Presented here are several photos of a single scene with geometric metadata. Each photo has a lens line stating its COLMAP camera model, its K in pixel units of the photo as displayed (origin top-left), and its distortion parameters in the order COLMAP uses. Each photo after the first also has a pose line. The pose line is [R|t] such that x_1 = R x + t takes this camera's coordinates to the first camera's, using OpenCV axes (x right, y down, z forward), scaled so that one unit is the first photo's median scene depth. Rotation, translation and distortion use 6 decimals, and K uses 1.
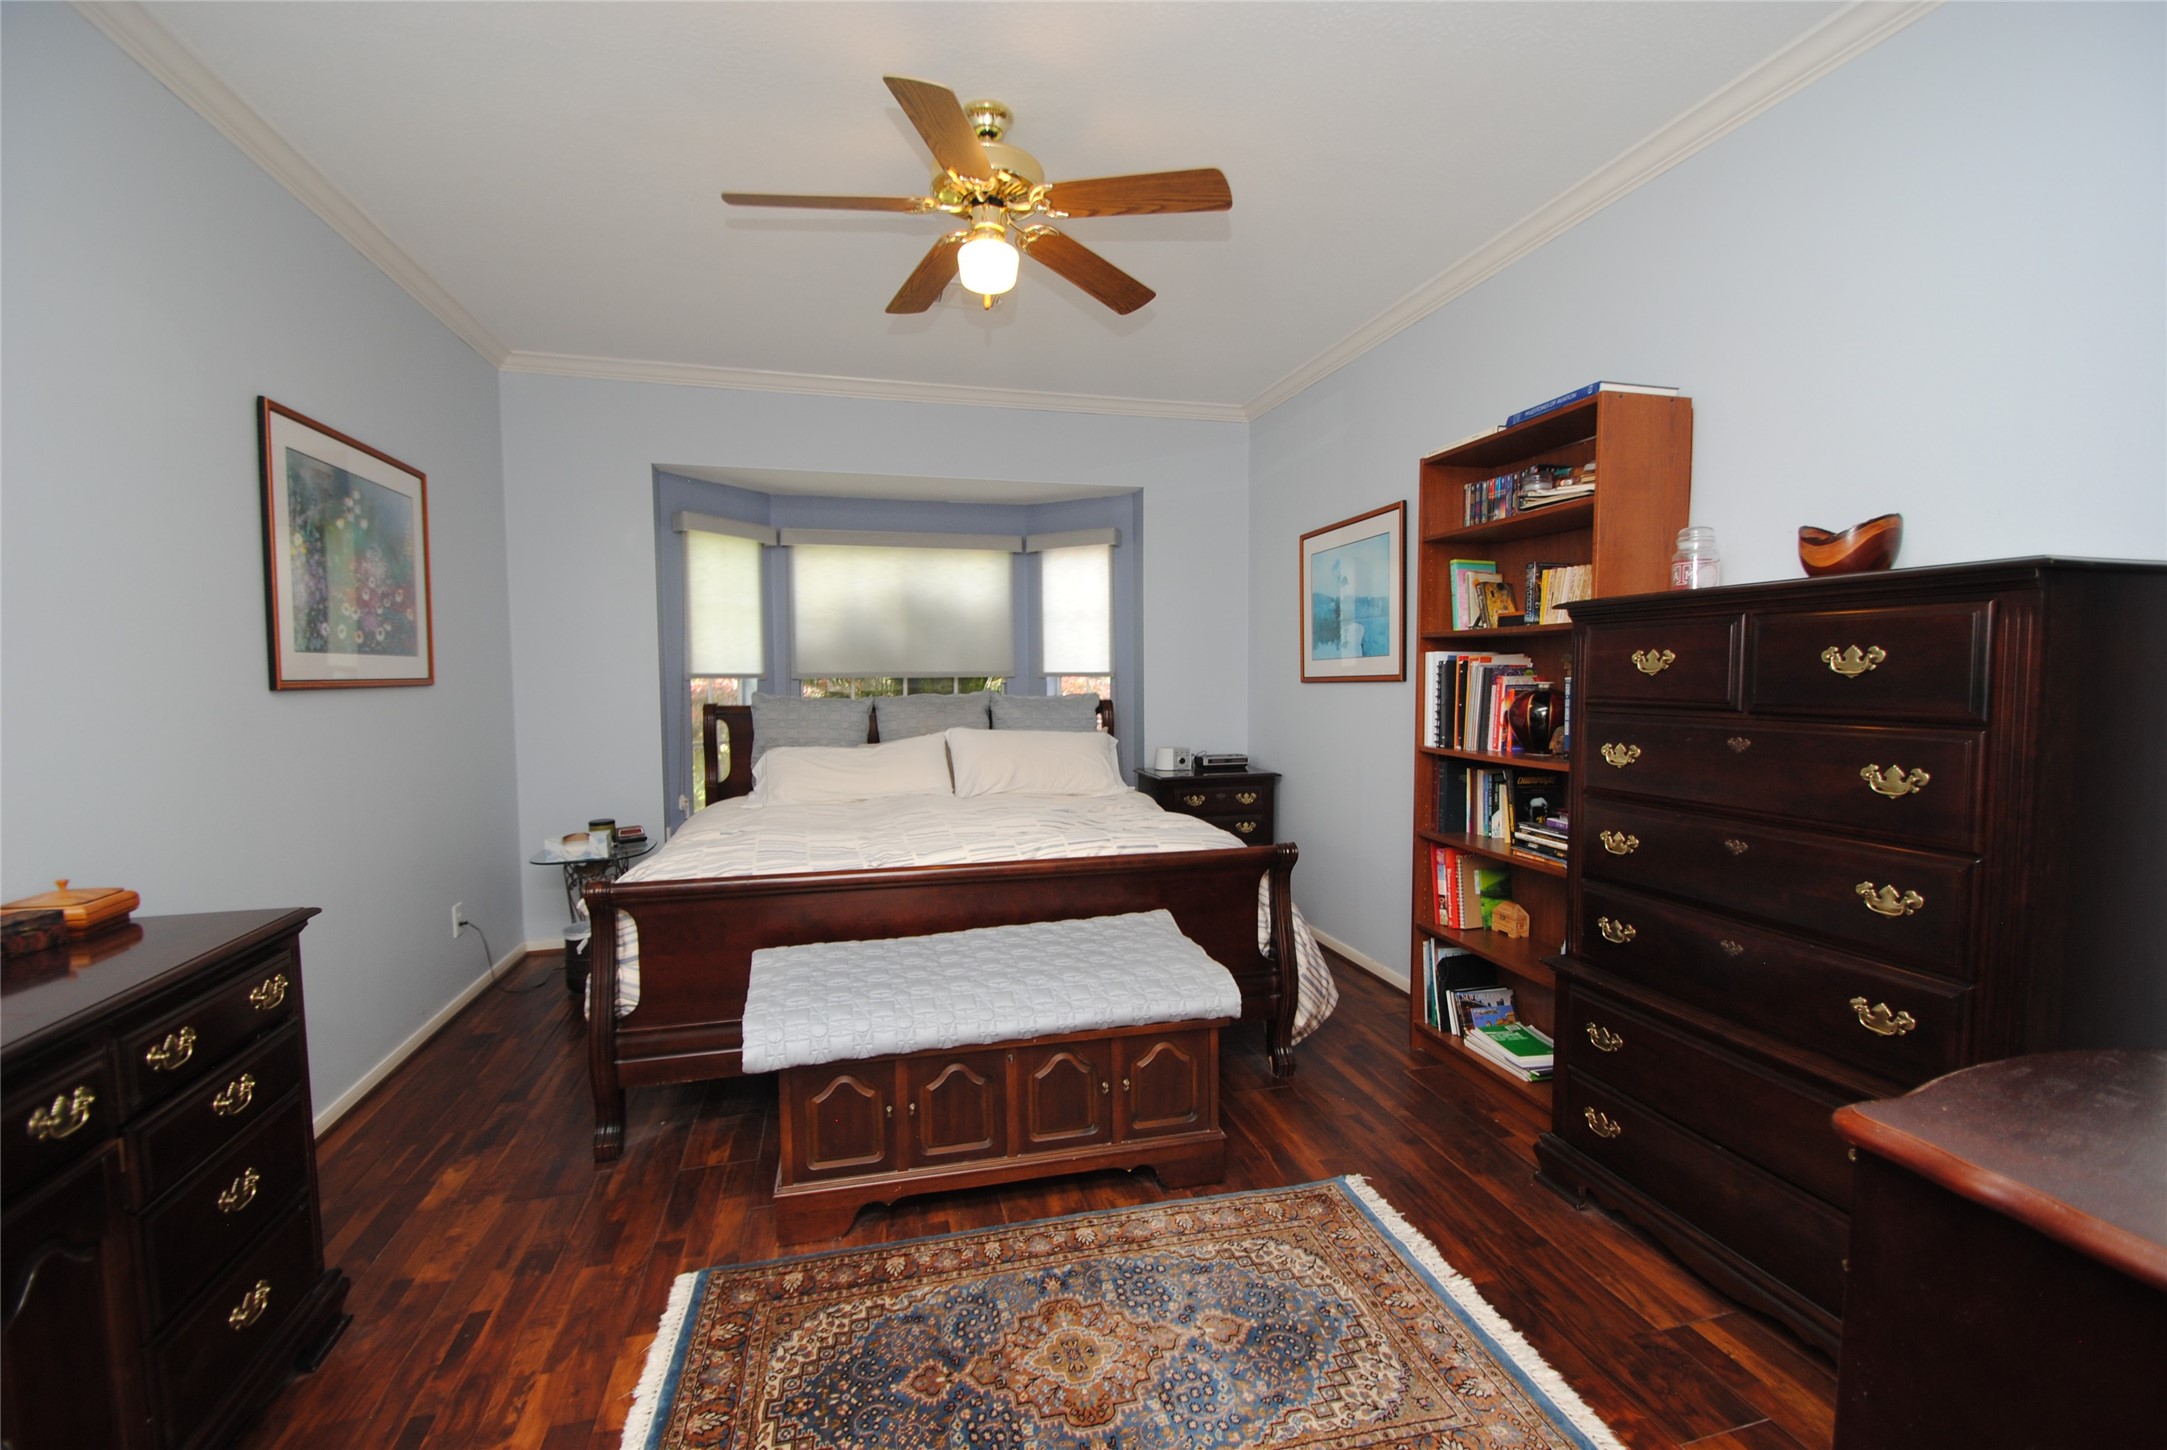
lens RADIAL K [[951.5, 0, 1106.4], [0, 951.5, 727.0], [0, 0, 1]] dist [-0.000794, -0.006660]
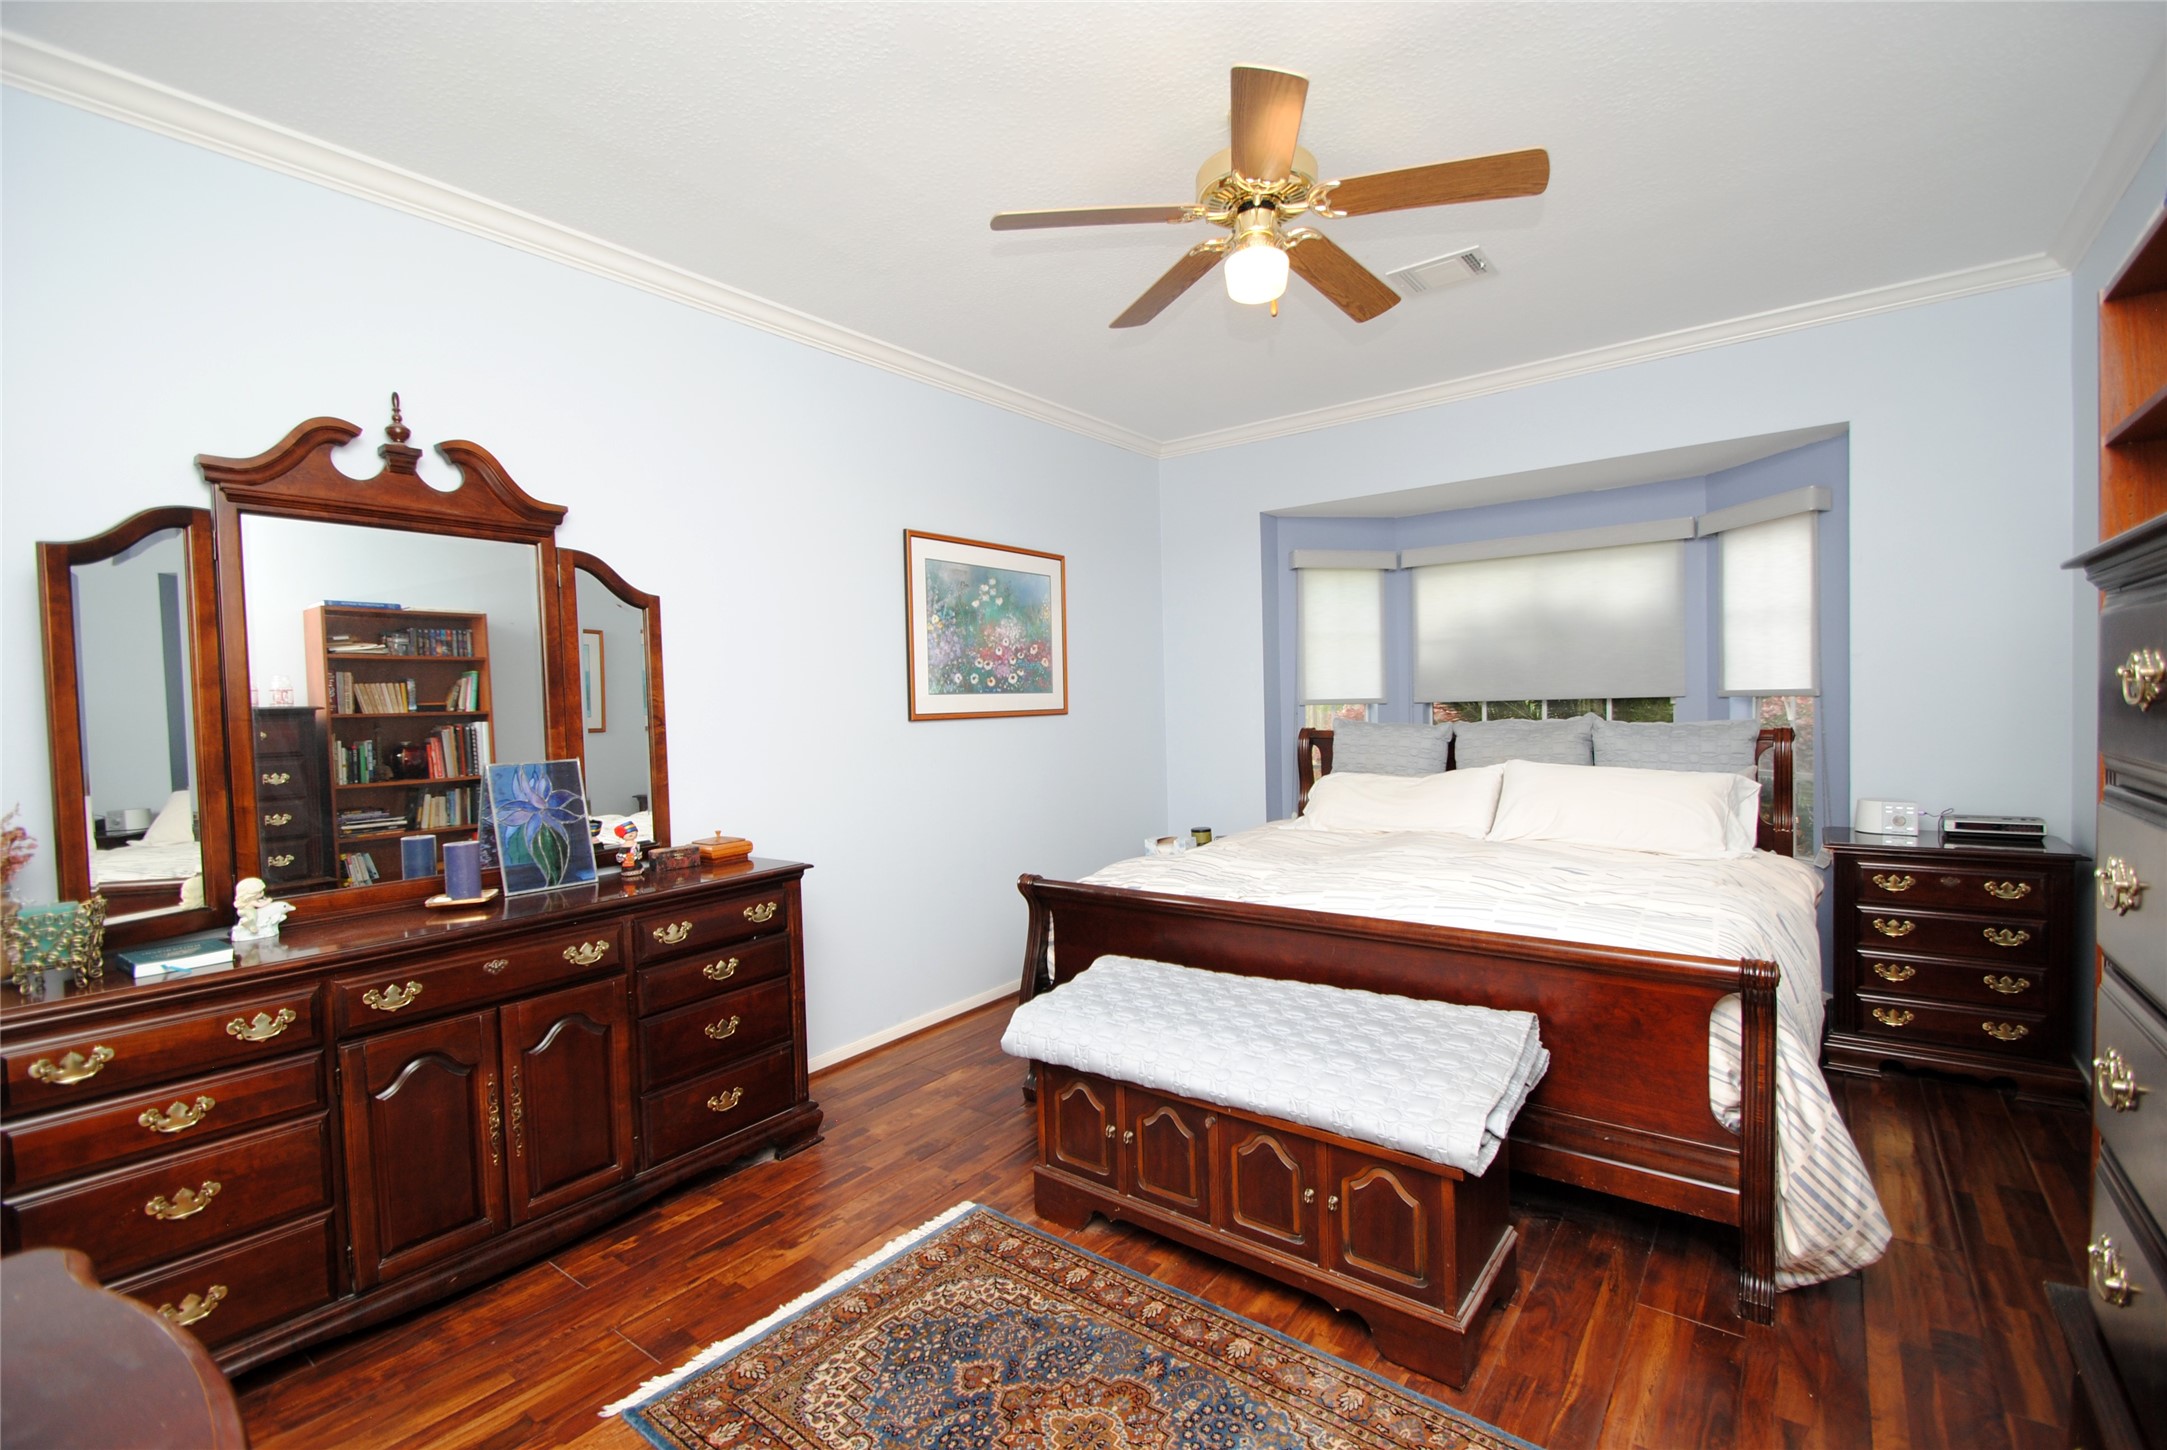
lens RADIAL K [[951.5, 0, 1100.4], [0, 951.5, 728.1], [0, 0, 1]] dist [-0.000794, -0.006660]
pose [[0.613845, 0.010263, -0.789360, 0.500119], [-0.022108, 0.999747, -0.004195, -0.026719], [0.789117, 0.020026, 0.613917, 0.297258]]
